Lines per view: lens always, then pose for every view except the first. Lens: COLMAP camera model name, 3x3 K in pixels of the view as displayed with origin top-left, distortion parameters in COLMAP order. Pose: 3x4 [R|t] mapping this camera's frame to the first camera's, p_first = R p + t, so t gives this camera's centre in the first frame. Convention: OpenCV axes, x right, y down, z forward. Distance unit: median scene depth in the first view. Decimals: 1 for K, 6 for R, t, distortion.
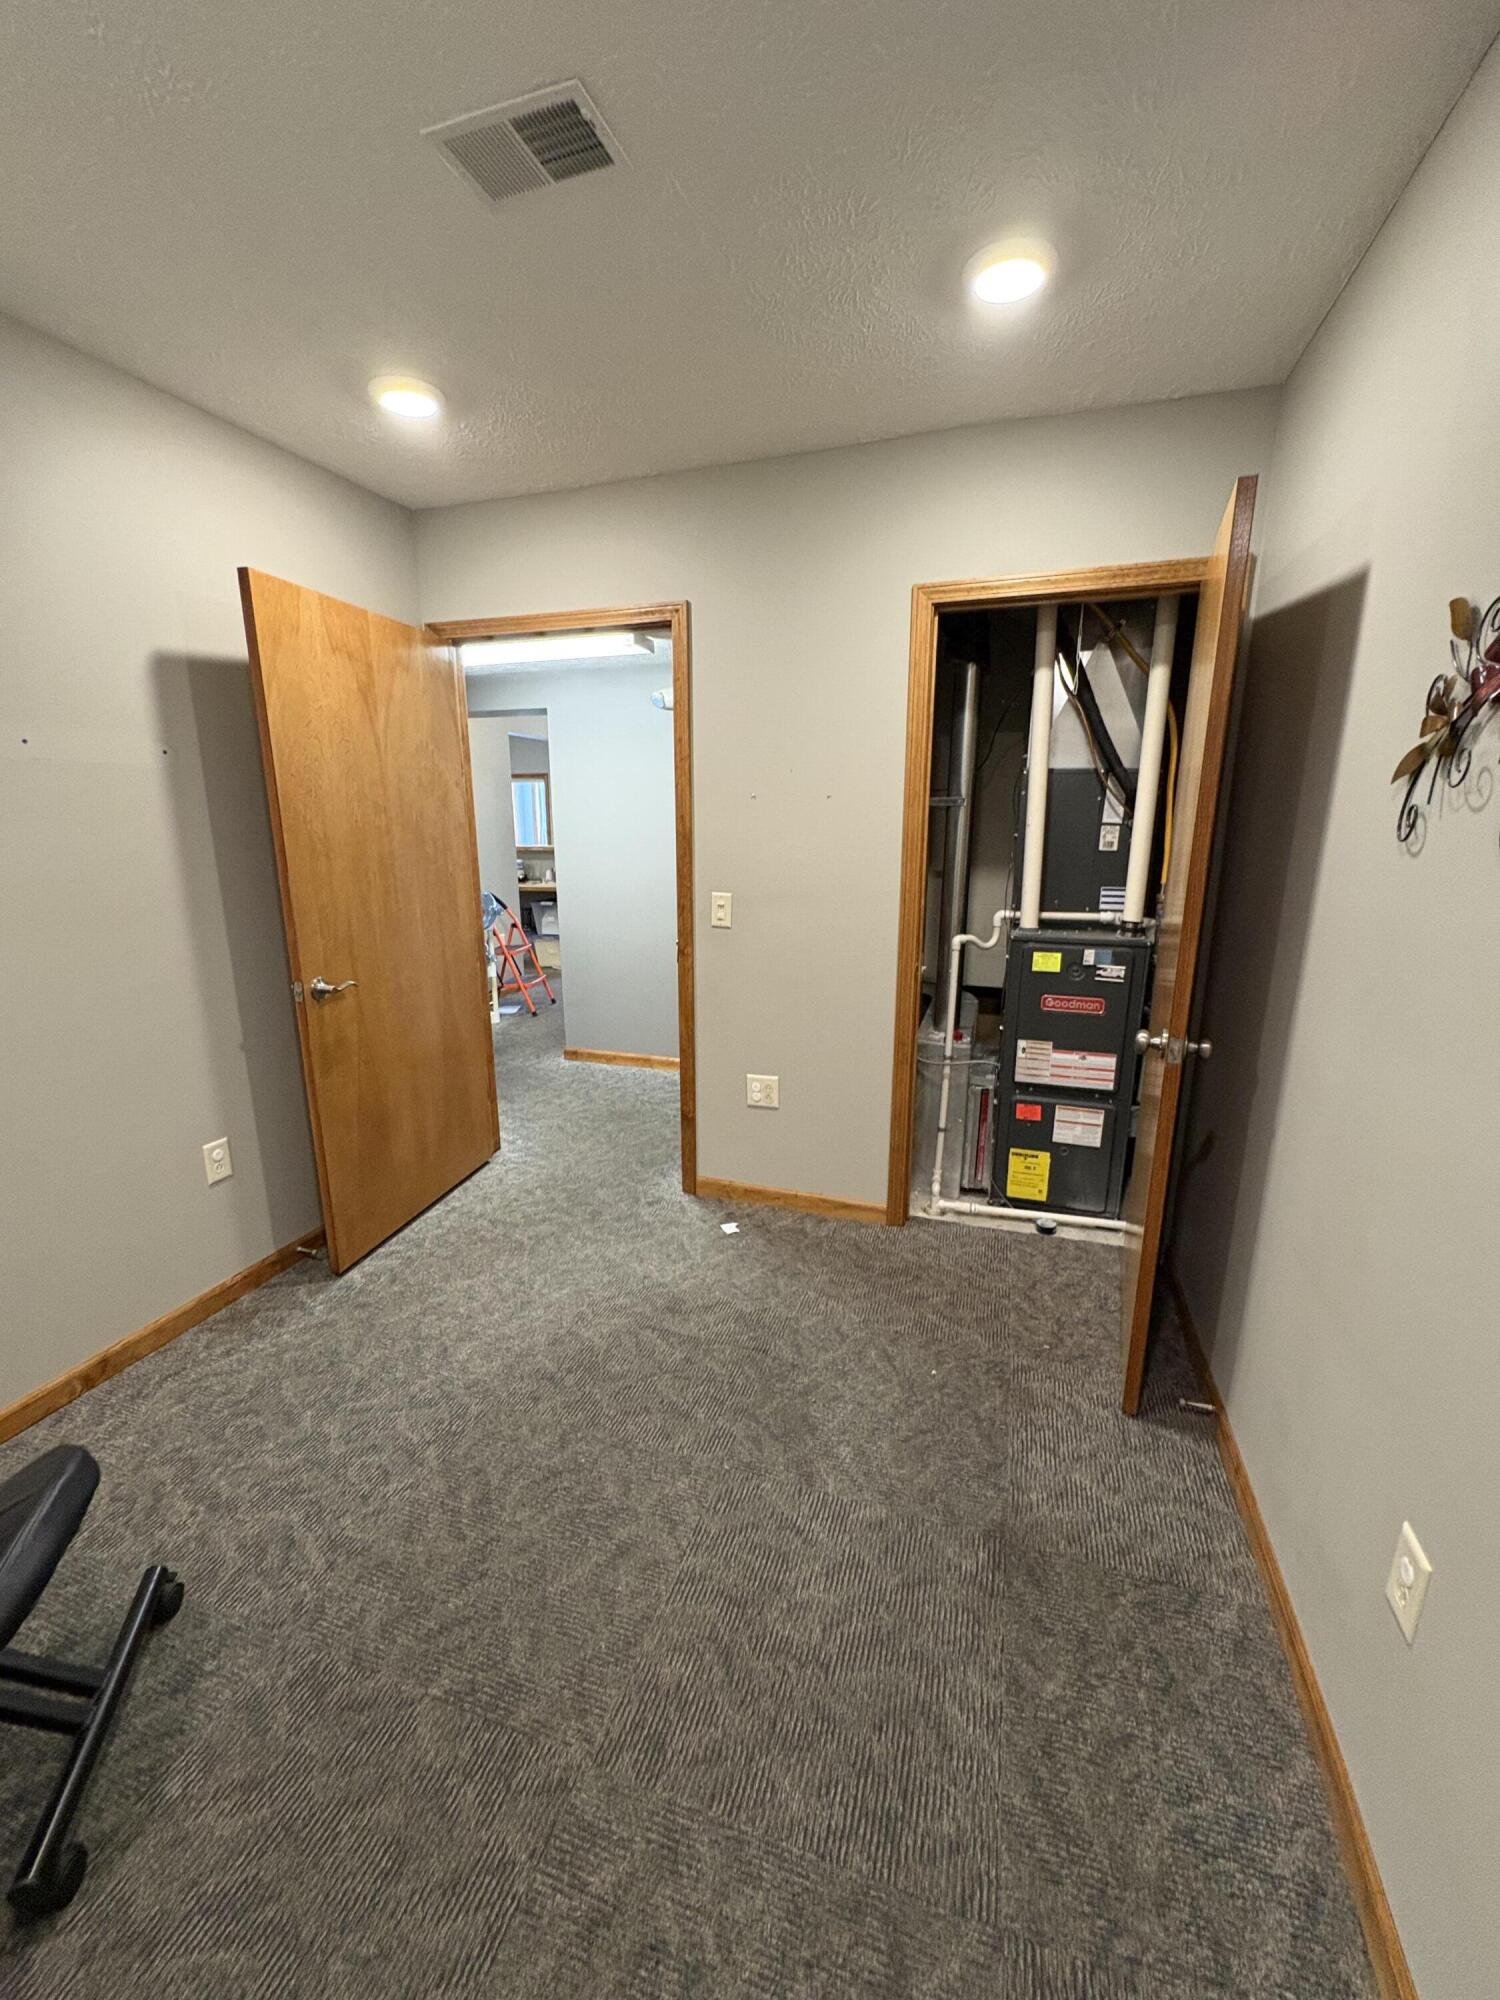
lens RADIAL K [[796.5, 0, 750.0], [0, 796.5, 1000.0], [0, 0, 1]] dist [0.001114, 0.000070]
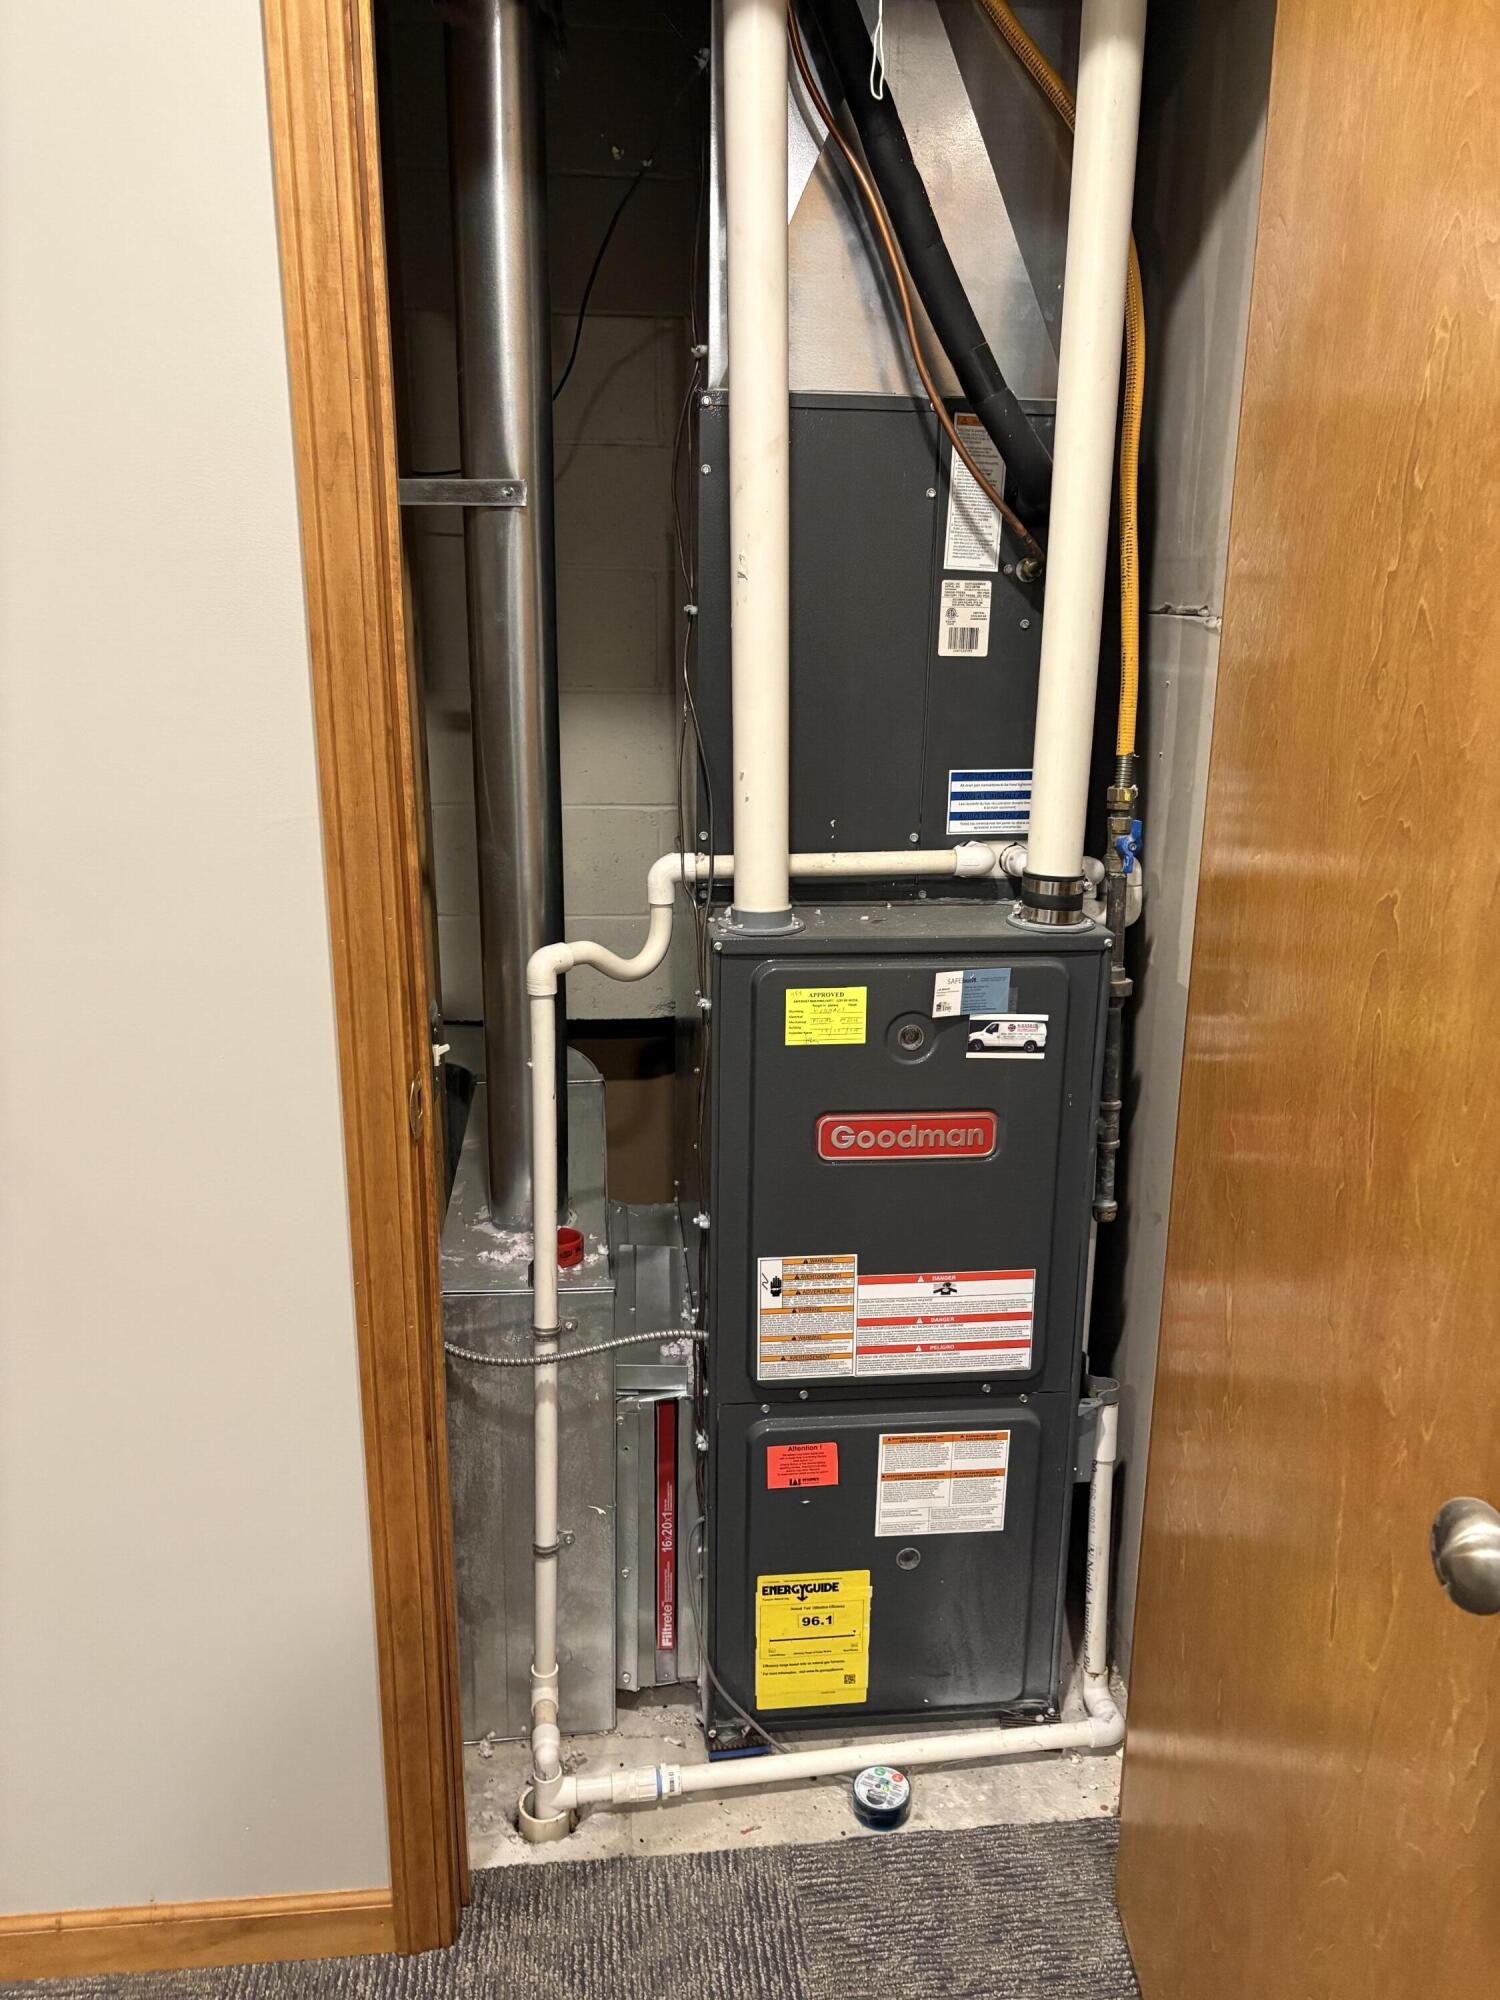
lens RADIAL K [[1469.9, 0, 750.0], [0, 1469.9, 1000.0], [0, 0, 1]] dist [0.103975, -0.159437]
pose [[0.912787, -0.104332, 0.394885, 0.111699], [0.084837, 0.994169, 0.066566, -0.093768], [-0.399527, -0.027260, 0.916316, 0.464808]]
